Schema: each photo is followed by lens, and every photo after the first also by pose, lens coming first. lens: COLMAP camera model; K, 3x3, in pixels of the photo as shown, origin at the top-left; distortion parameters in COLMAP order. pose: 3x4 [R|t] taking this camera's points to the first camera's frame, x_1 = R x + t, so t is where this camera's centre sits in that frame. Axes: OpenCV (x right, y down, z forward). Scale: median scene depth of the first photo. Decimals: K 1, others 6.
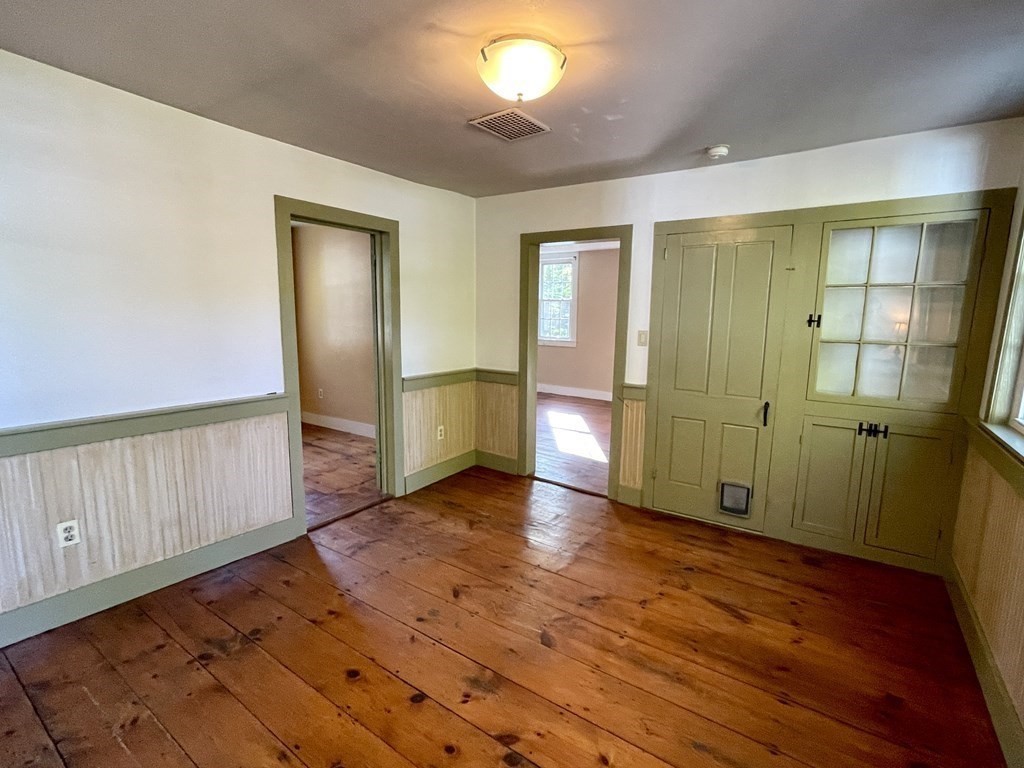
lens RADIAL K [[492.7, 0, 517.0], [0, 492.7, 380.2], [0, 0, 1]] dist [-0.004912, 0.001418]
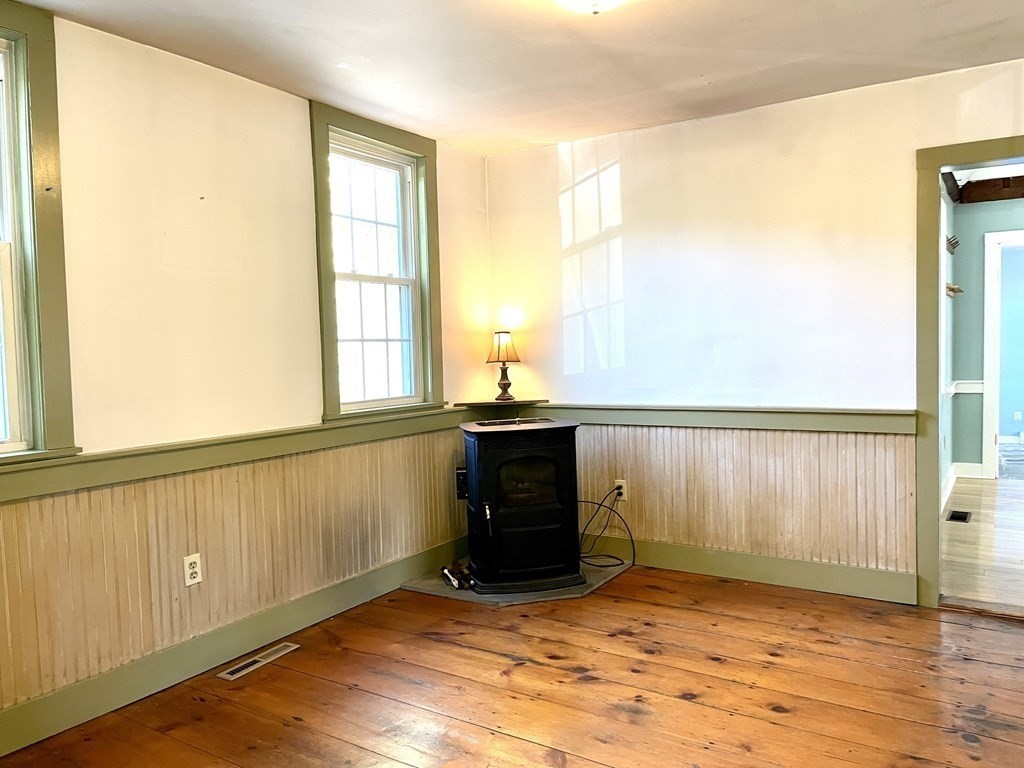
lens RADIAL K [[779.4, 0, 502.8], [0, 779.4, 383.5], [0, 0, 1]] dist [0.048179, -0.003412]
pose [[-0.999846, 0.011066, -0.013590, 0.103083], [0.008445, 0.983687, 0.179689, -0.135838], [0.015357, 0.179547, -0.983630, 1.424022]]
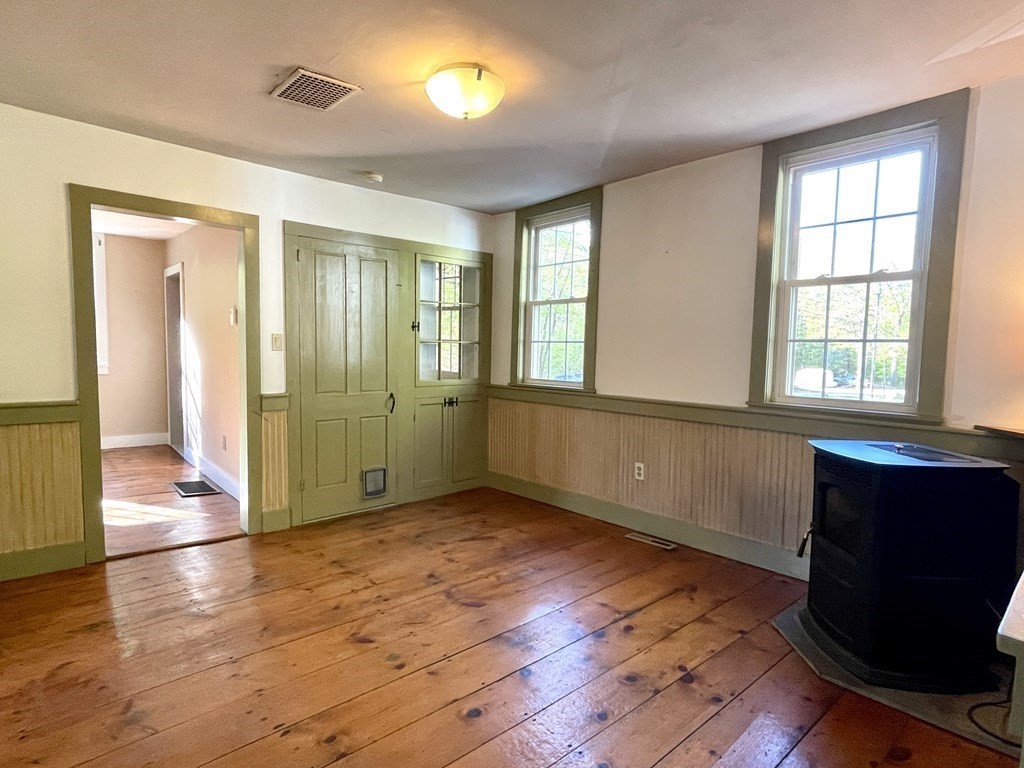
lens RADIAL K [[547.6, 0, 509.7], [0, 547.6, 382.3], [0, 0, 1]] dist [0.004726, -0.000533]
pose [[0.240421, -0.073343, 0.967894, -0.765526], [0.117959, 0.991959, 0.045866, -0.009097], [-0.963475, 0.103145, 0.247139, 0.408289]]
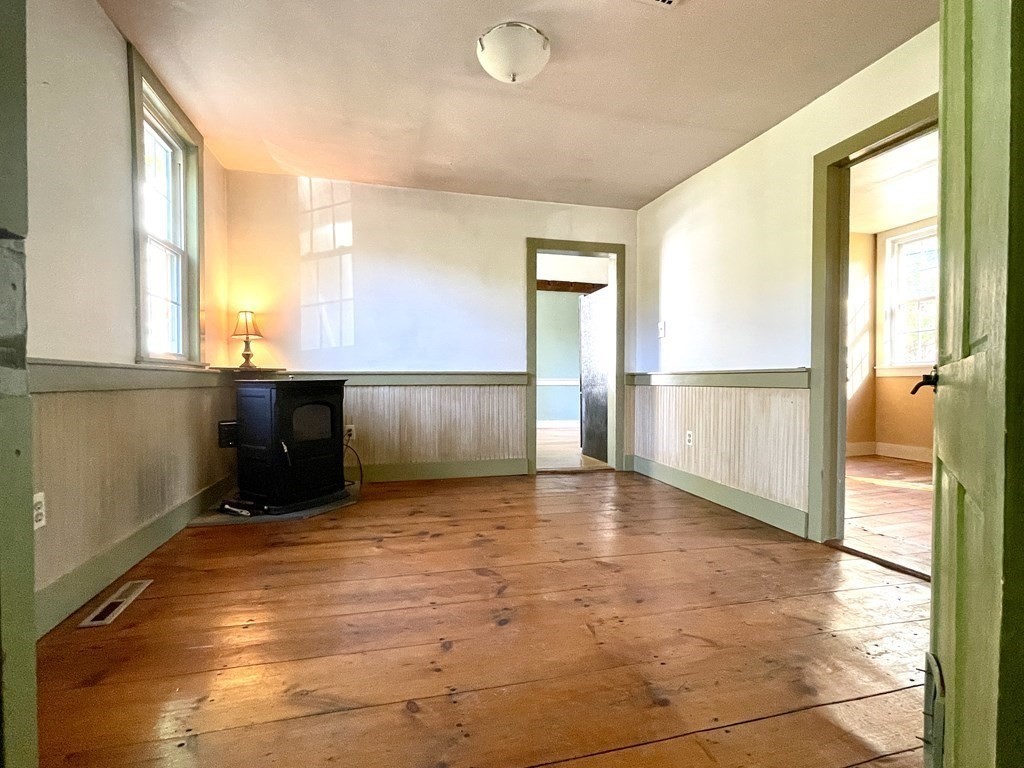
lens RADIAL K [[489.0, 0, 509.4], [0, 489.0, 391.8], [0, 0, 1]] dist [-0.003481, 0.000426]
pose [[-0.655482, -0.001448, -0.755209, 0.560149], [-0.114797, 0.988569, 0.097743, 0.043499], [0.746435, 0.150764, -0.648156, 1.162664]]
